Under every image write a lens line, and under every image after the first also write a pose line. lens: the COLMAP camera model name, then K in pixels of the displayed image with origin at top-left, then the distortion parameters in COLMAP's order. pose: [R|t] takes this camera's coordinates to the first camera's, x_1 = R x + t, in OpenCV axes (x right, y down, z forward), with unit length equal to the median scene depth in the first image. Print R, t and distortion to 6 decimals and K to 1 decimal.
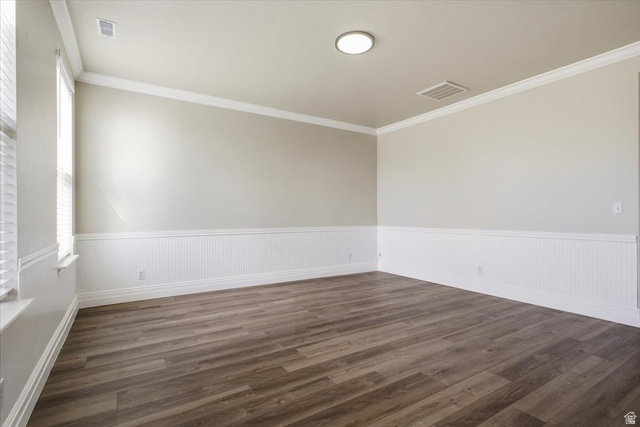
lens RADIAL K [[313.5, 0, 321.2], [0, 313.5, 211.3], [0, 0, 1]] dist [-0.017914, -0.000385]
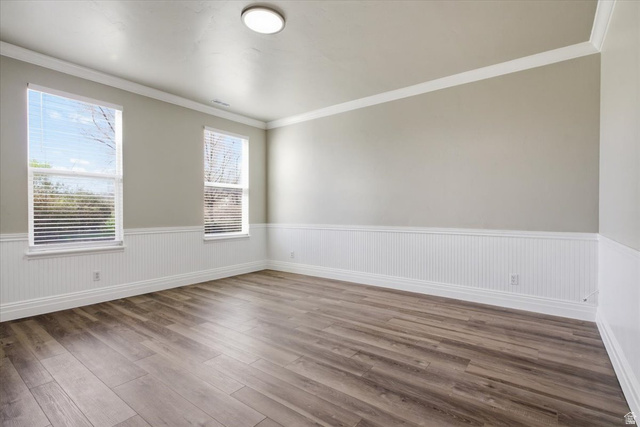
lens RADIAL K [[313.5, 0, 330.2], [0, 313.5, 213.8], [0, 0, 1]] dist [-0.017914, -0.000385]
pose [[0.354966, 0.008352, -0.934842, 0.841992], [0.010765, 0.999857, 0.013020, 0.004661], [0.934817, -0.014685, 0.354825, 0.705184]]
